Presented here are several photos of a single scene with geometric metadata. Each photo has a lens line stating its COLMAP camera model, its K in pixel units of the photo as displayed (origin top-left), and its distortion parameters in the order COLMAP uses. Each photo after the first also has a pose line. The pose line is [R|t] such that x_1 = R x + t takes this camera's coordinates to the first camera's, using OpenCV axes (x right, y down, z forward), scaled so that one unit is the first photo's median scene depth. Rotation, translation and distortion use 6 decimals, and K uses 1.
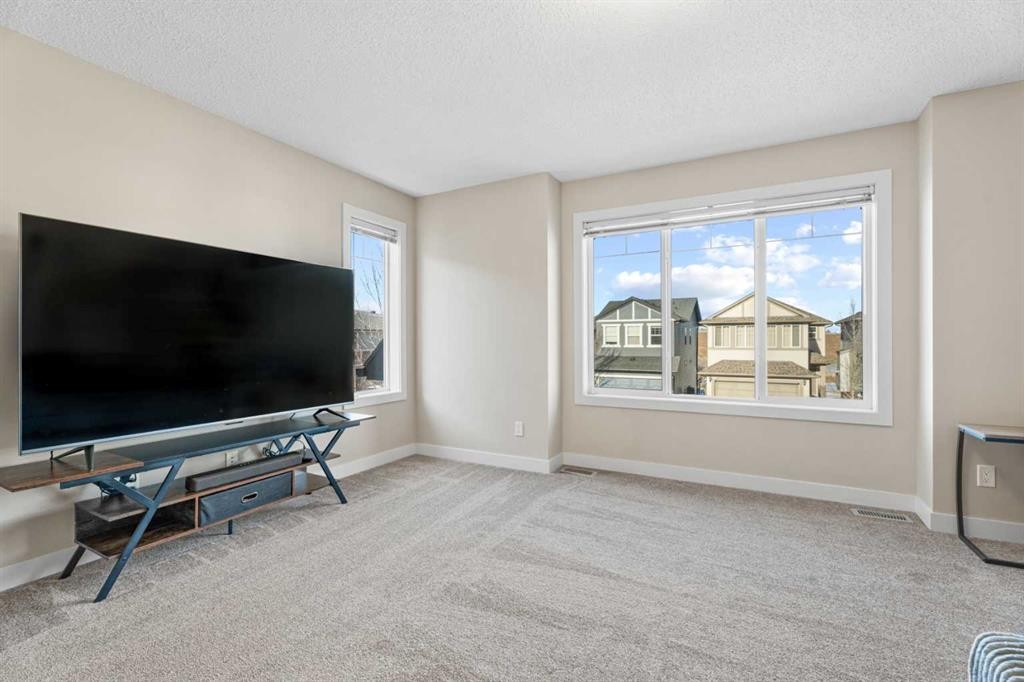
lens RADIAL K [[462.1, 0, 509.9], [0, 462.1, 338.2], [0, 0, 1]] dist [0.002074, -0.000178]
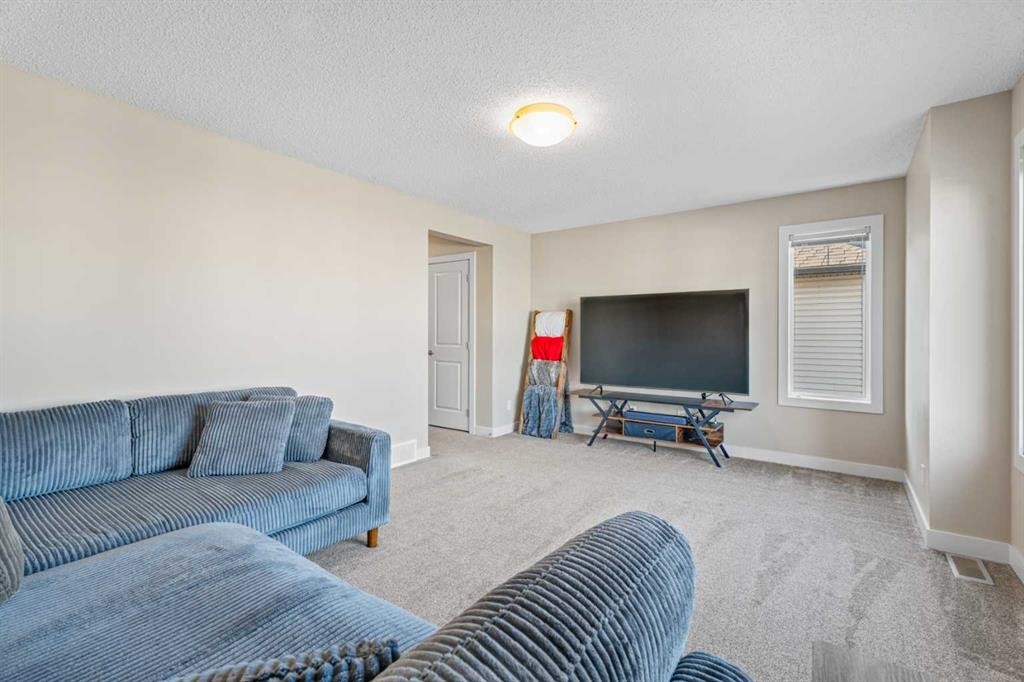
lens RADIAL K [[462.1, 0, 509.9], [0, 462.1, 338.2], [0, 0, 1]] dist [0.002074, -0.000178]
pose [[-0.157030, 0.008298, -0.987559, 1.051234], [-0.001475, 0.999962, 0.008636, -0.026193], [0.987593, 0.002813, -0.157011, 0.608719]]
